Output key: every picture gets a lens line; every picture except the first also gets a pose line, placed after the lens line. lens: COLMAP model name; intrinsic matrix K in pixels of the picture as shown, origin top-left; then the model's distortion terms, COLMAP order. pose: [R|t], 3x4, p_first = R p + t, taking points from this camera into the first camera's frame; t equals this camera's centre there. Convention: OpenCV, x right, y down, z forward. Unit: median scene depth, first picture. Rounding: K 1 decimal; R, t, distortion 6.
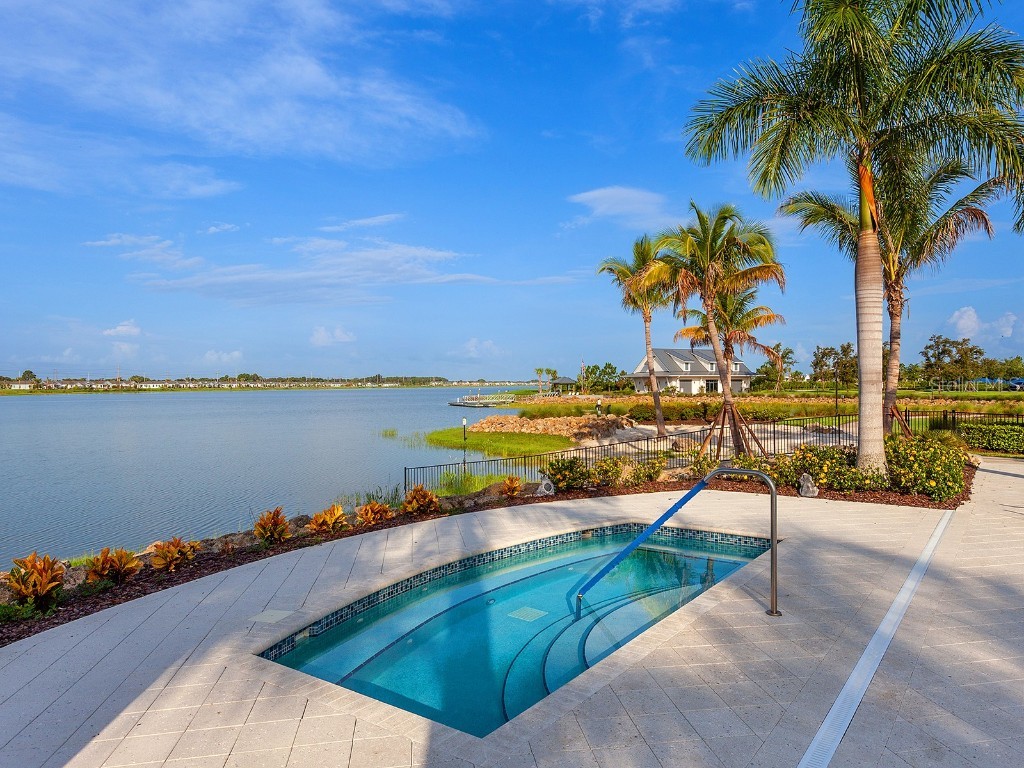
lens RADIAL K [[669.9, 0, 515.3], [0, 669.9, 383.6], [0, 0, 1]] dist [-0.073935, -0.004148]
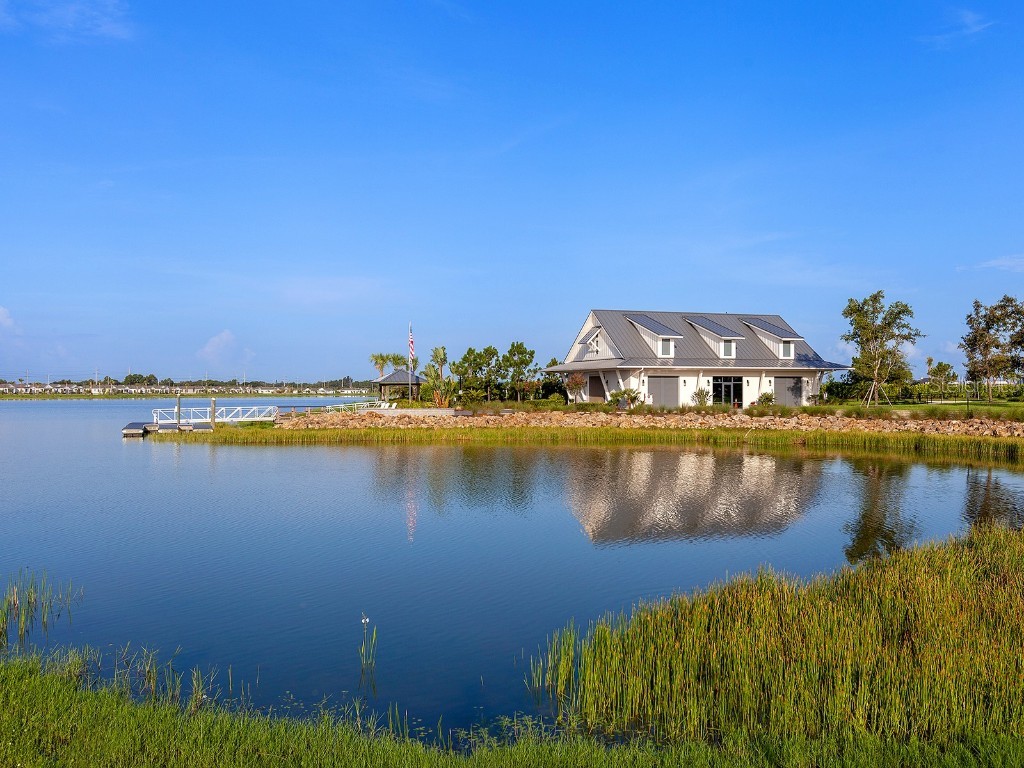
lens RADIAL K [[841.1, 0, 509.1], [0, 841.1, 380.6], [0, 0, 1]] dist [-0.005468, -0.006555]
pose [[0.994801, 0.001210, -0.101830, 0.205217], [-0.002560, 0.999911, -0.013131, 0.005000], [0.101805, 0.013323, 0.994715, 0.409489]]
